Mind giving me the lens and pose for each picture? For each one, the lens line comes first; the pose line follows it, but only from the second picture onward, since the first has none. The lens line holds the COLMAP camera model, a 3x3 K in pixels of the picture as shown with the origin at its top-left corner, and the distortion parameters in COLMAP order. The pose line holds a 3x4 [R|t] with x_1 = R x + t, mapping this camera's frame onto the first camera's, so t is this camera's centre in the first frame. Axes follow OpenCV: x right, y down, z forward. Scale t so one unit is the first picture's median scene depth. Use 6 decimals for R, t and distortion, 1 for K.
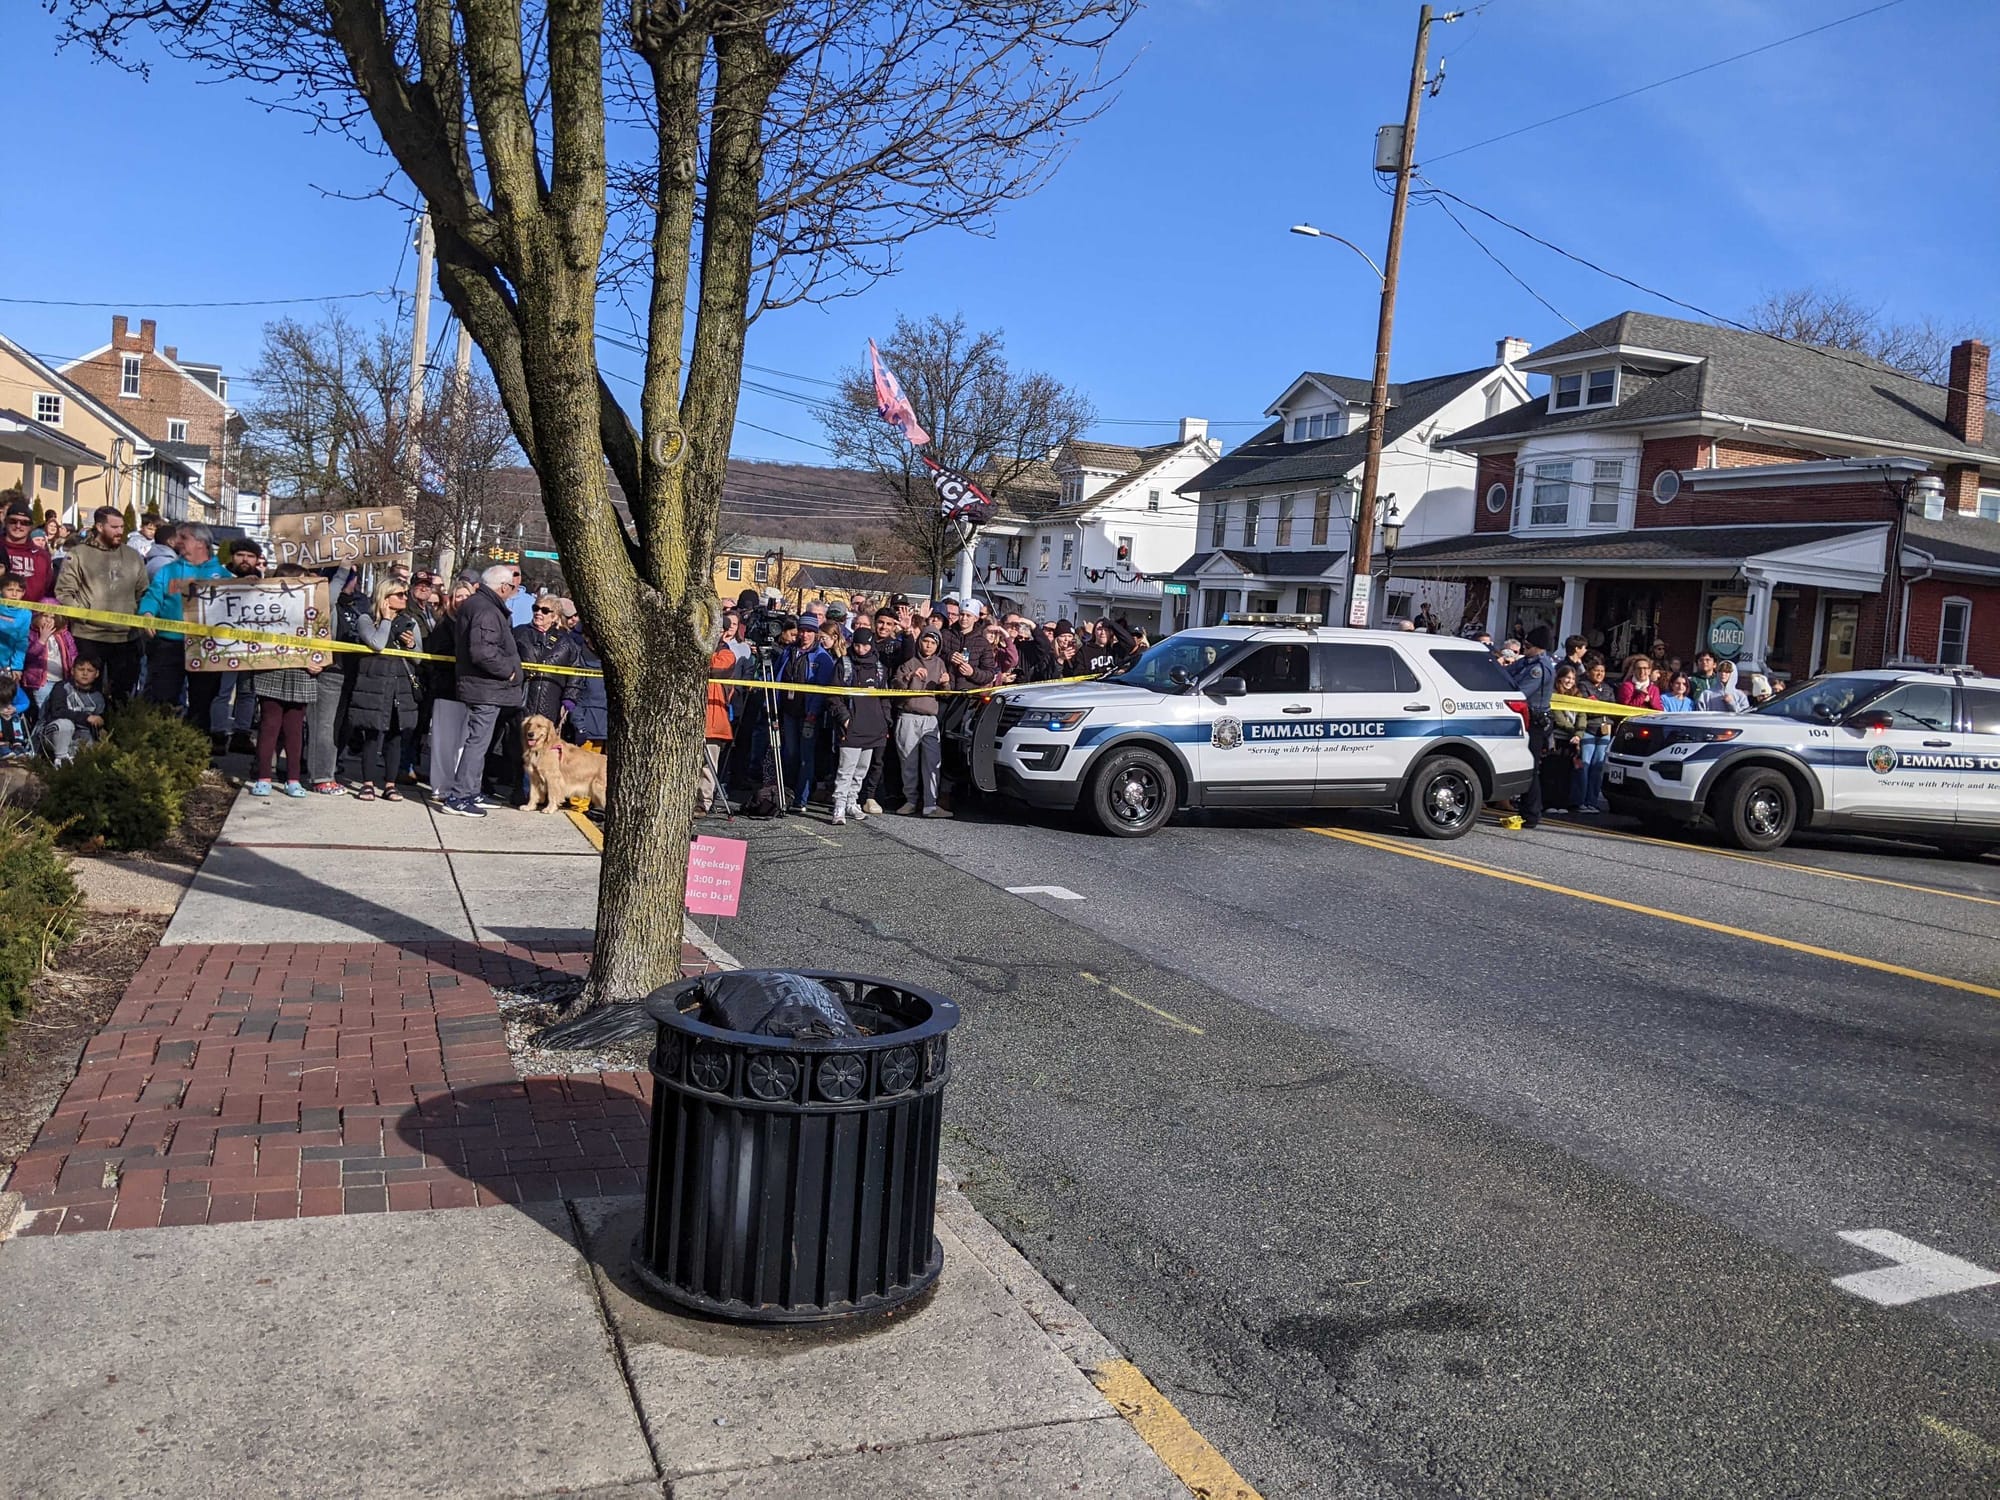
lens RADIAL K [[1610.6, 0, 1000.0], [0, 1610.6, 750.0], [0, 0, 1]] dist [0.083818, -0.007768]
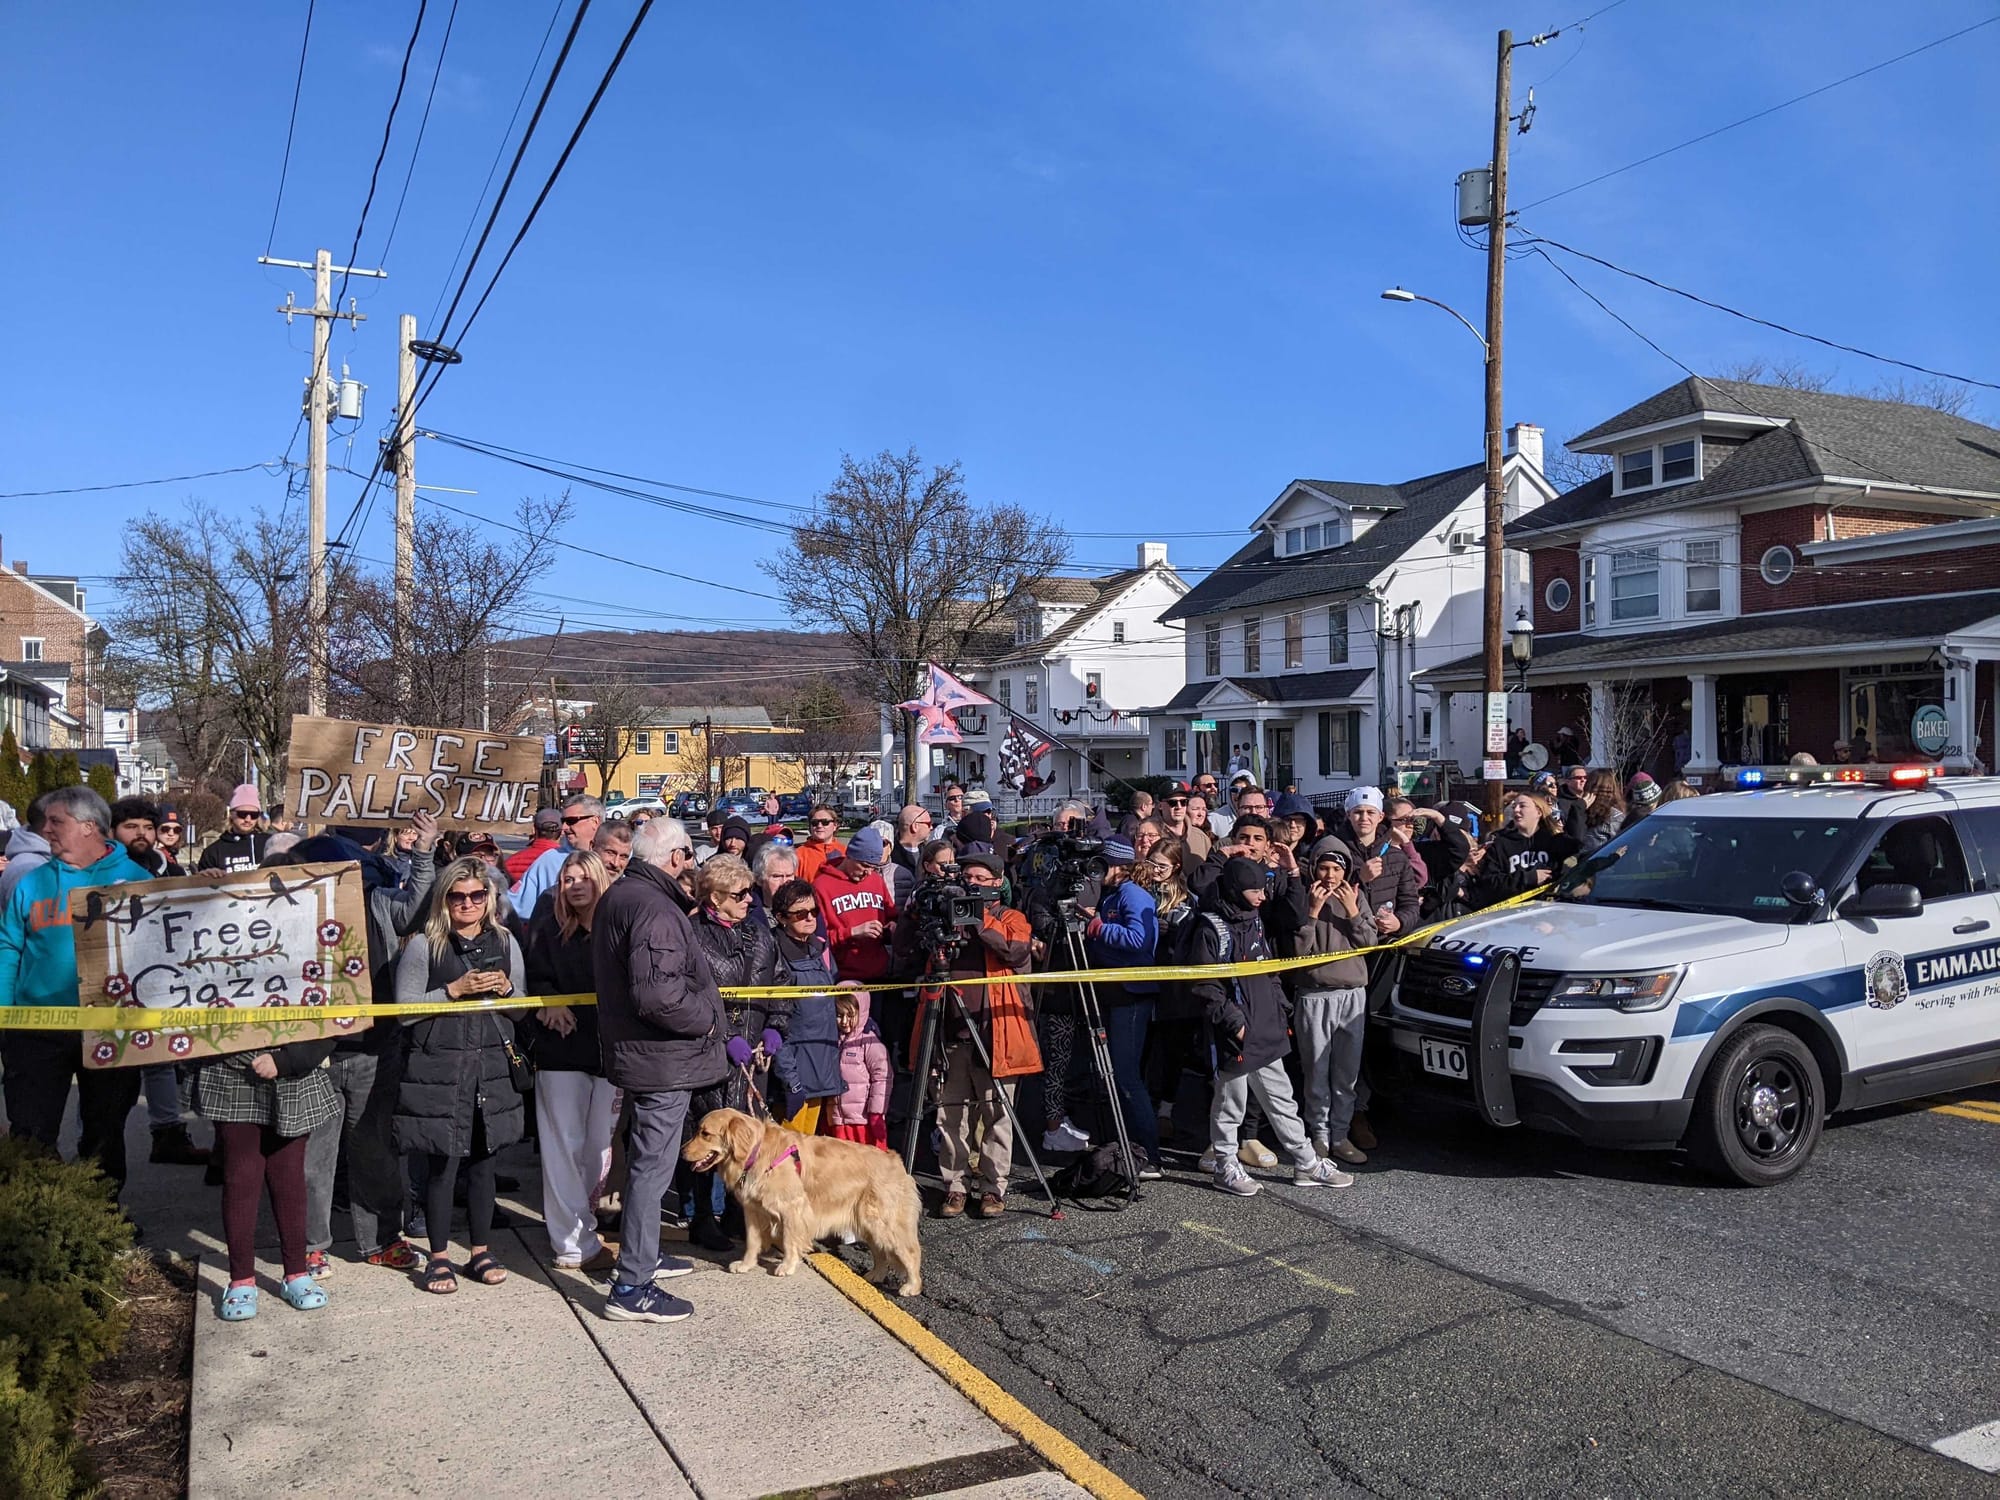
lens RADIAL K [[1591.5, 0, 999.8], [0, 1591.5, 804.3], [0, 0, 1]] dist [0.103228, -0.088765]
pose [[0.993557, -0.091453, 0.066940, -0.070694], [0.094880, 0.994235, -0.049937, -0.025049], [-0.061987, 0.055966, 0.996507, 0.141516]]
